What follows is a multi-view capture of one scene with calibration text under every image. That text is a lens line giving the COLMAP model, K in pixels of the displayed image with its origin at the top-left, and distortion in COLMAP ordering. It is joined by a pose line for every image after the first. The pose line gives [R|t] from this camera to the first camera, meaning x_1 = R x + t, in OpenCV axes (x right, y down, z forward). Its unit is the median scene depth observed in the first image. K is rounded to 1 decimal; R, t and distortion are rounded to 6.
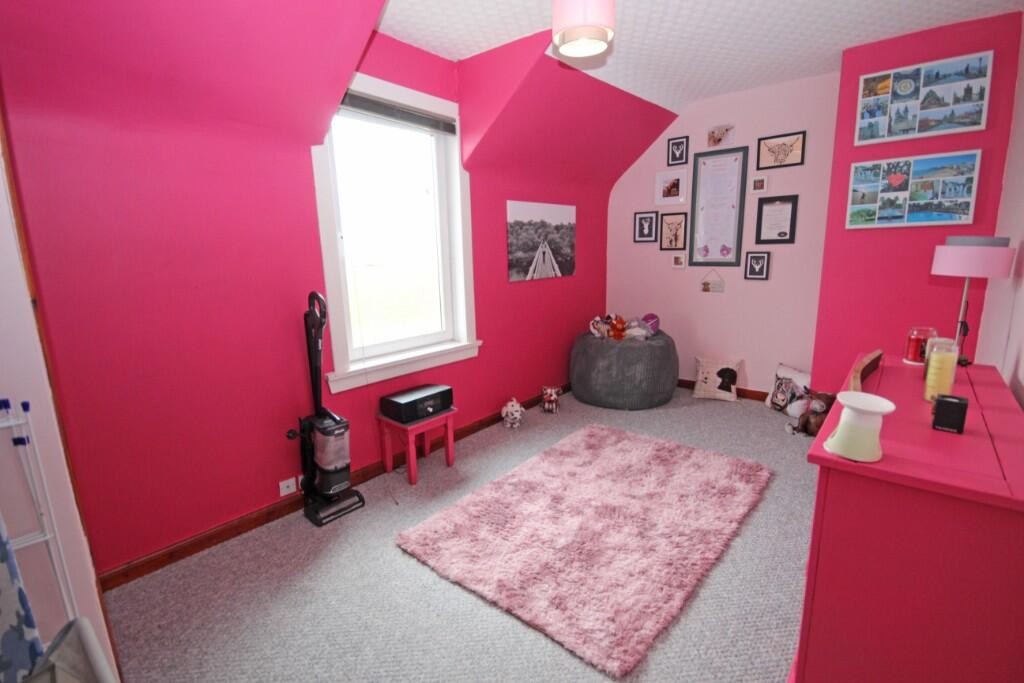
lens RADIAL K [[476.1, 0, 518.0], [0, 476.1, 341.1], [0, 0, 1]] dist [0.017150, -0.011783]
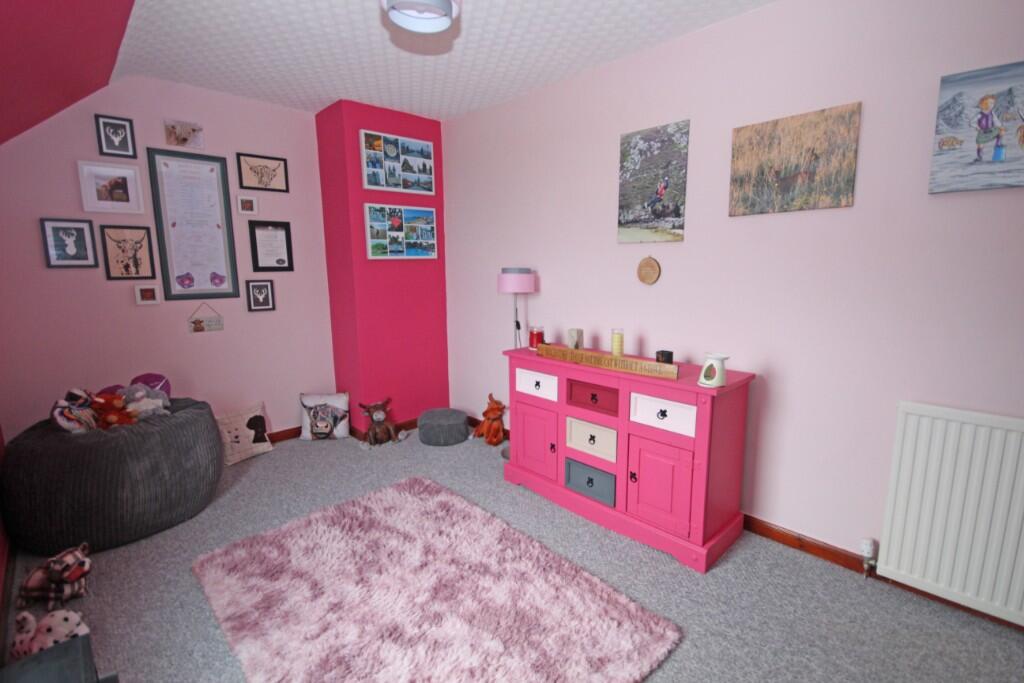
lens RADIAL K [[476.1, 0, 518.0], [0, 476.1, 341.1], [0, 0, 1]] dist [0.017150, -0.011783]
pose [[0.105133, -0.140909, 0.984425, -0.375699], [0.194674, 0.973674, 0.118579, -0.094632], [-0.975218, 0.179175, 0.129796, 0.466996]]
